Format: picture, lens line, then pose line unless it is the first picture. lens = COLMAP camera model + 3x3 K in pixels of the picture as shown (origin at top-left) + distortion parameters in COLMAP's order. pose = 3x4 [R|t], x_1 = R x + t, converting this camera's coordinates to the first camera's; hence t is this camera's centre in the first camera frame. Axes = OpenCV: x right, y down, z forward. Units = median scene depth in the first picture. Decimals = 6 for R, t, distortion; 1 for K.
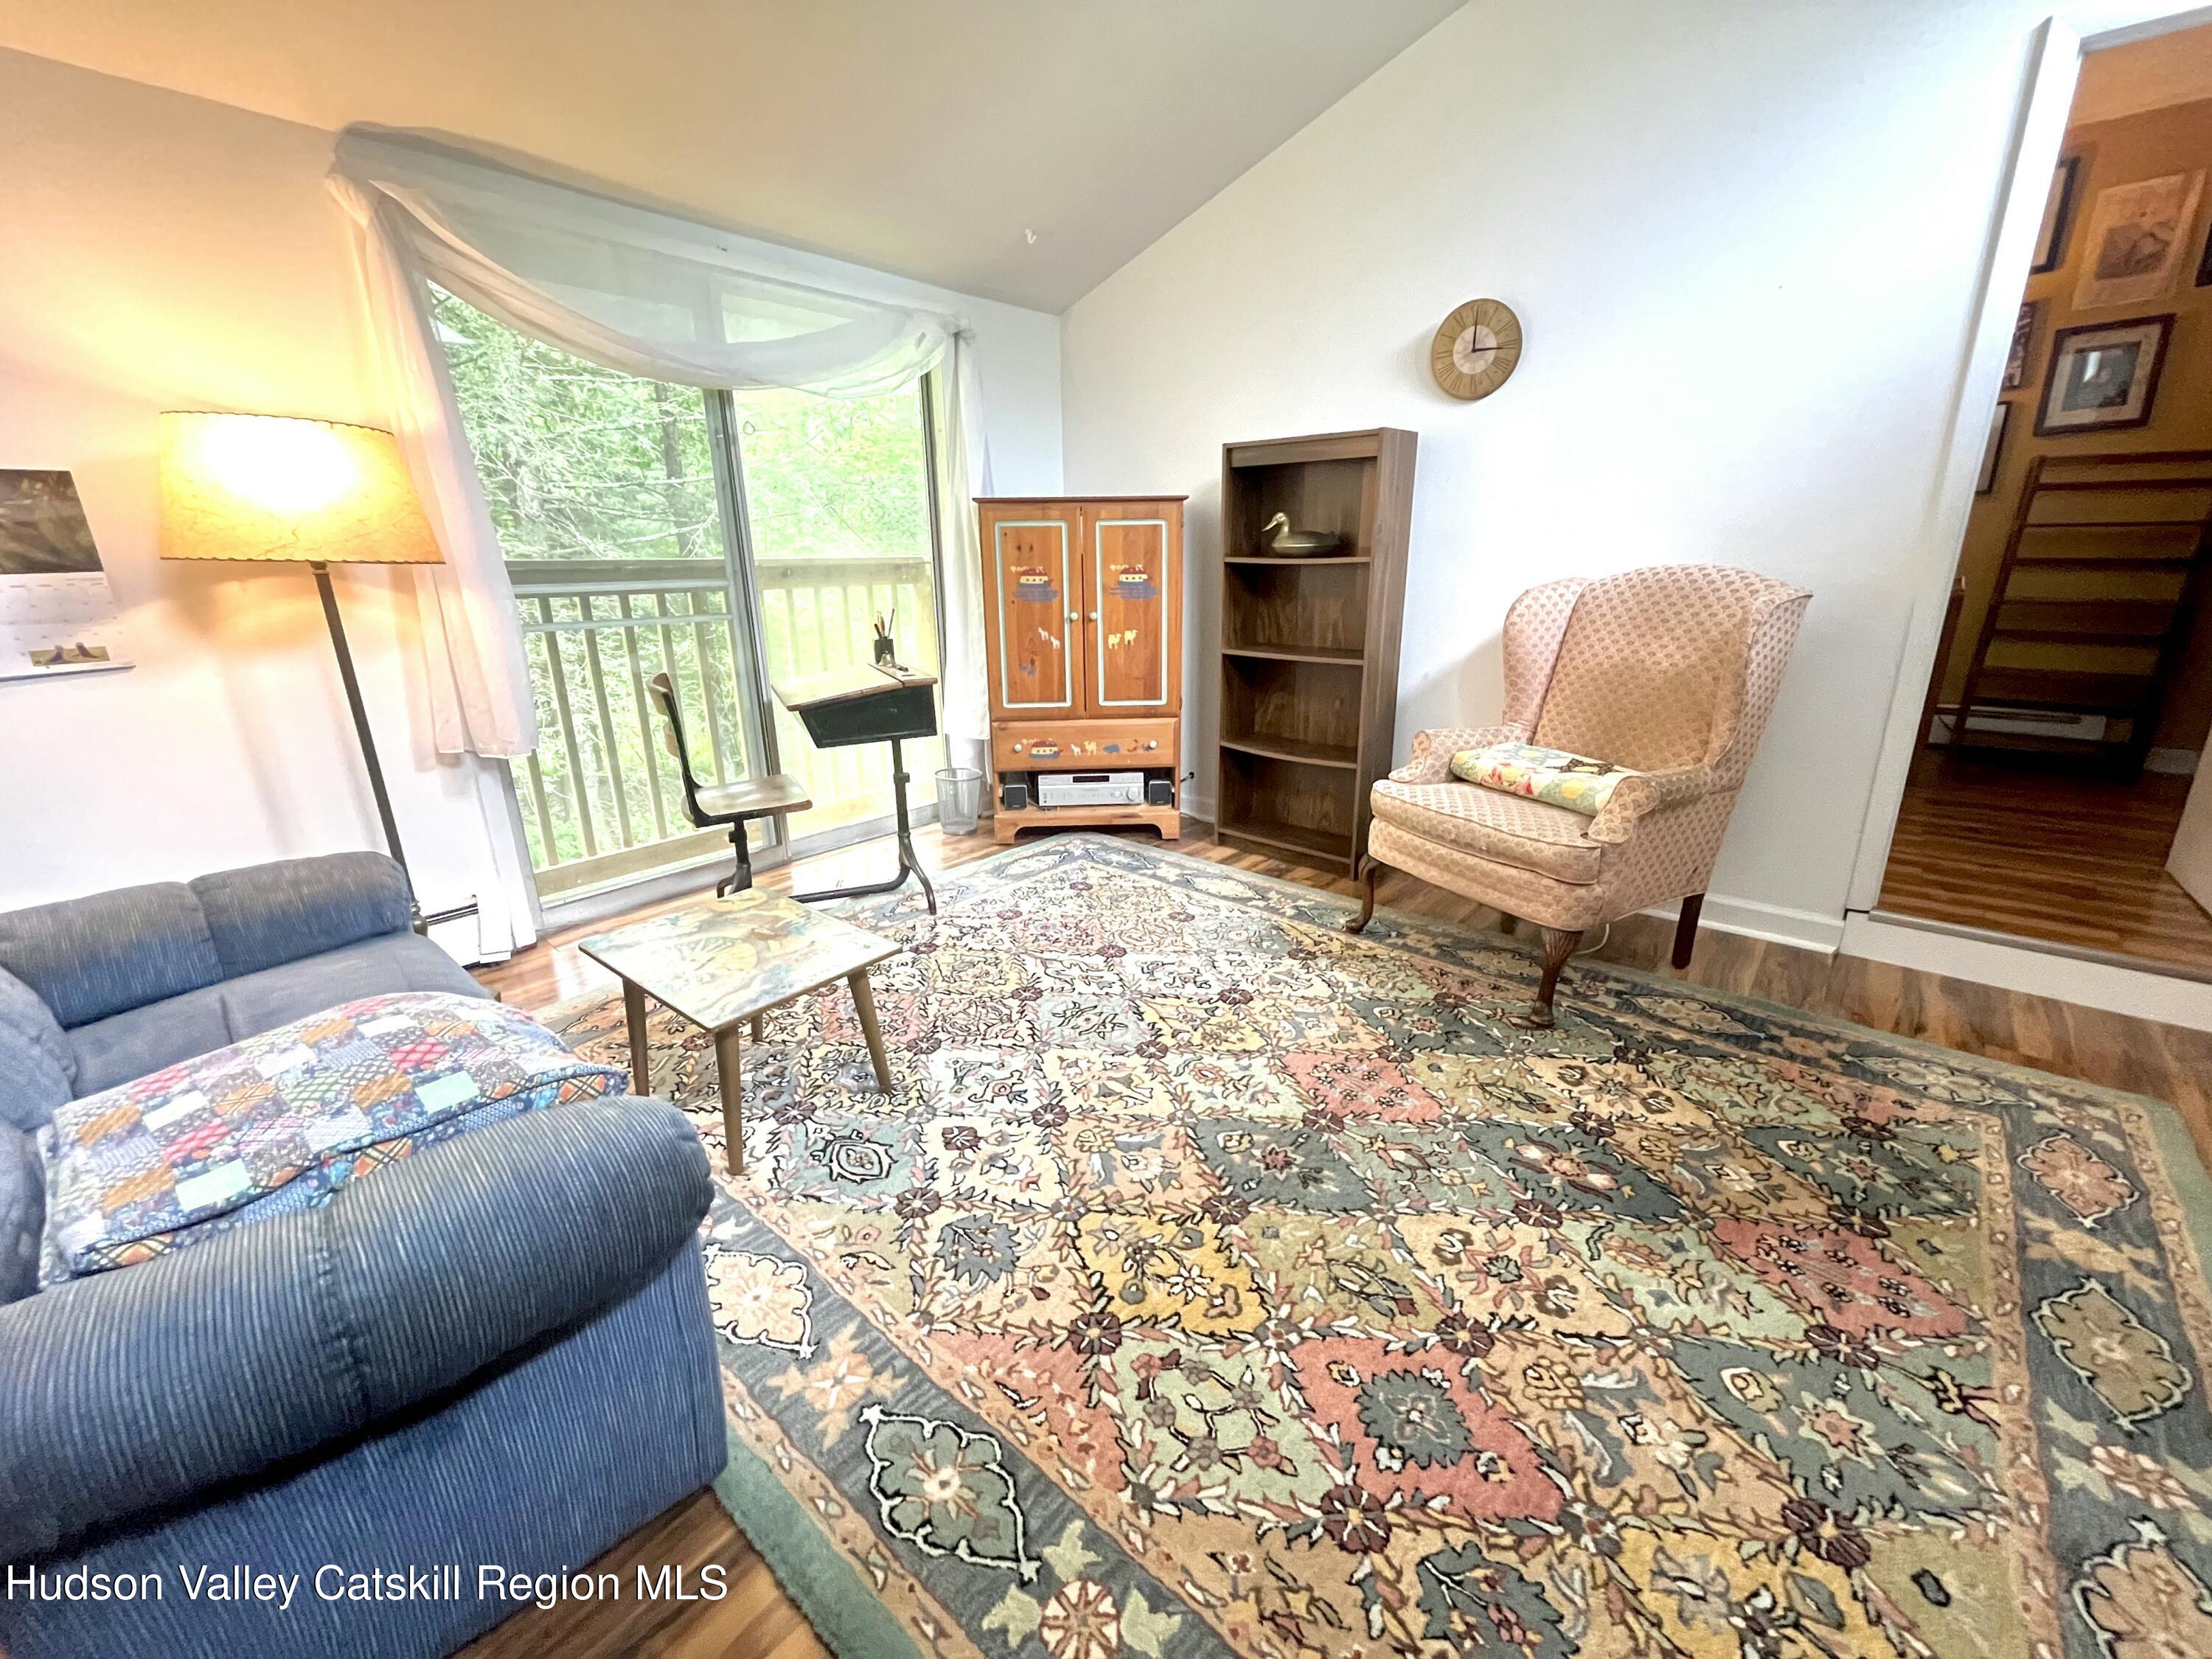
lens RADIAL K [[907.9, 0, 1100.7], [0, 907.9, 830.3], [0, 0, 1]] dist [-0.000673, -0.000105]
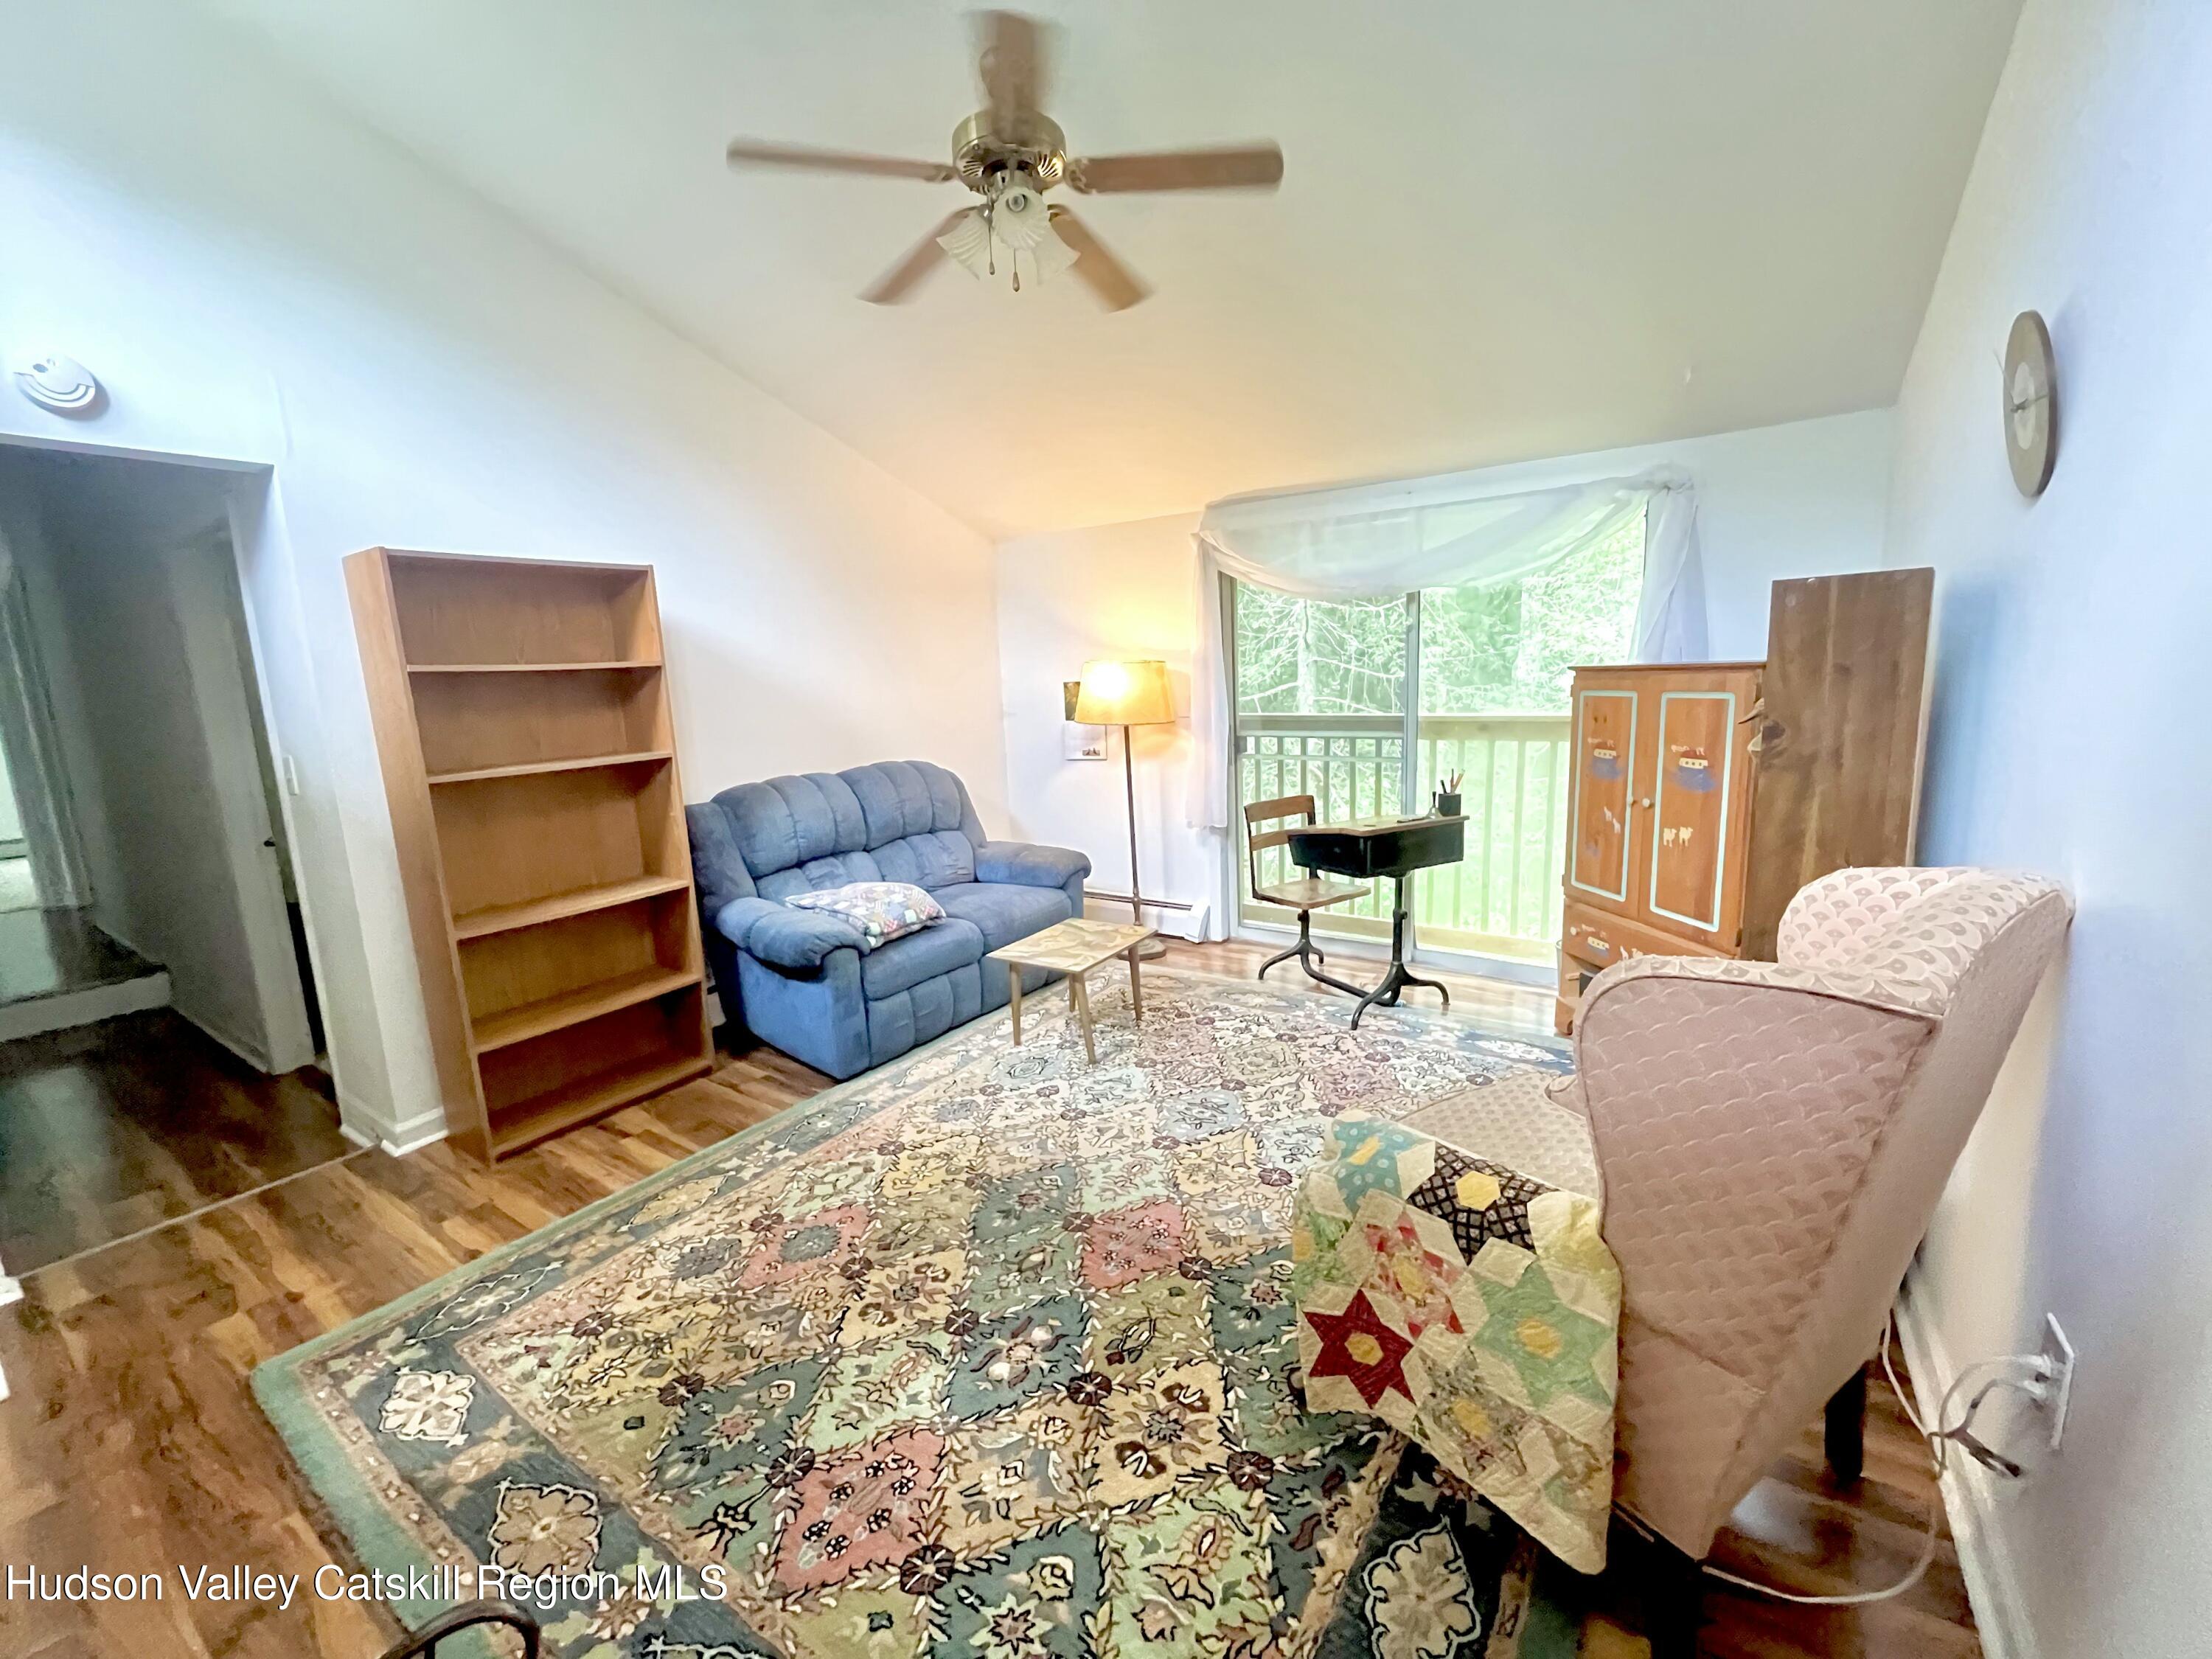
lens RADIAL K [[907.9, 0, 1100.7], [0, 907.9, 830.3], [0, 0, 1]] dist [-0.000673, -0.000105]
pose [[0.105245, 0.176454, -0.978666, 1.667597], [-0.258412, 0.955177, 0.144430, -0.449308], [0.960285, 0.237698, 0.146126, 0.903362]]
